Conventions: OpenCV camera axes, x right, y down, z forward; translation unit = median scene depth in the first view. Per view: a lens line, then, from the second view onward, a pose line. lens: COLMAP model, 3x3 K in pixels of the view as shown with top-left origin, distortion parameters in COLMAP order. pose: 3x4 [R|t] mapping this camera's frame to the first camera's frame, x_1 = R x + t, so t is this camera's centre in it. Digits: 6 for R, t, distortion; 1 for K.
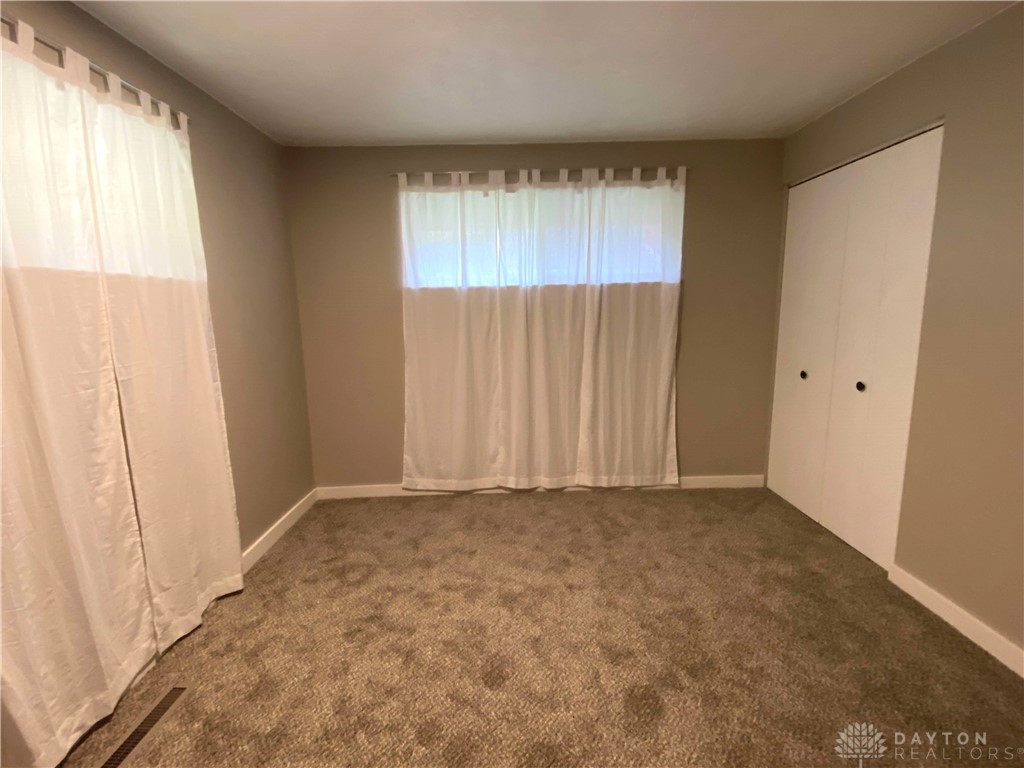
lens RADIAL K [[489.9, 0, 514.2], [0, 489.9, 389.6], [0, 0, 1]] dist [0.071725, -0.051476]
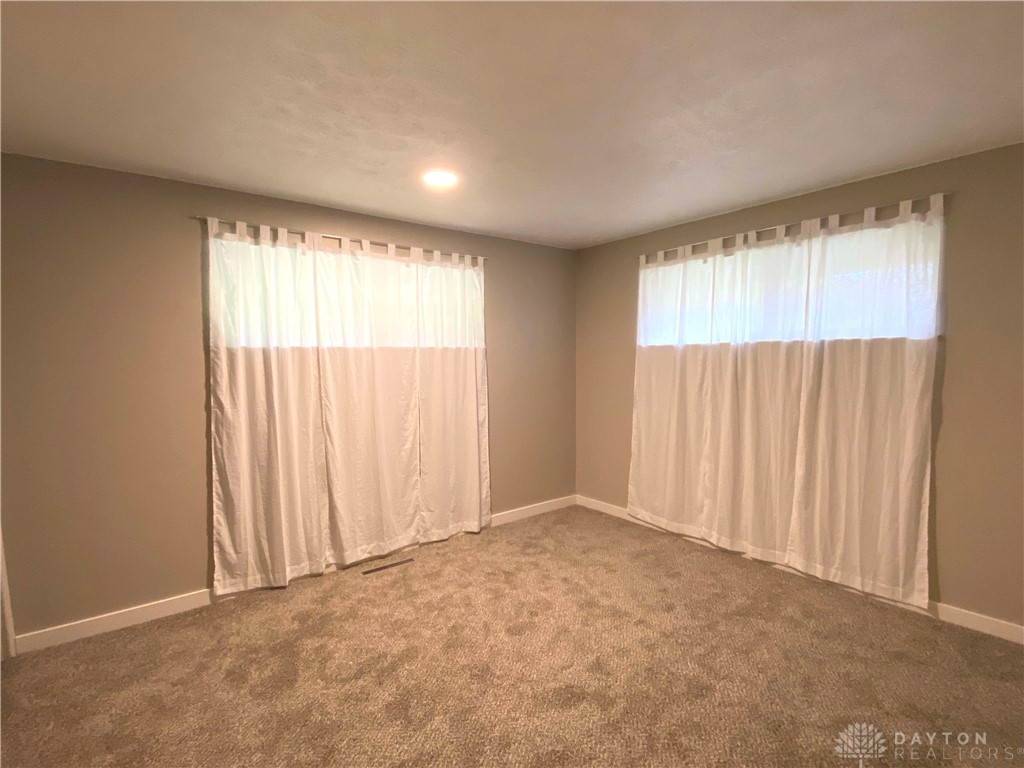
lens RADIAL K [[489.9, 0, 514.2], [0, 489.9, 389.6], [0, 0, 1]] dist [0.071725, -0.051476]
pose [[0.612690, 0.069946, -0.787222, 0.569626], [-0.136374, 0.990491, -0.018132, -0.037978], [0.778468, 0.118466, 0.616403, 0.030964]]
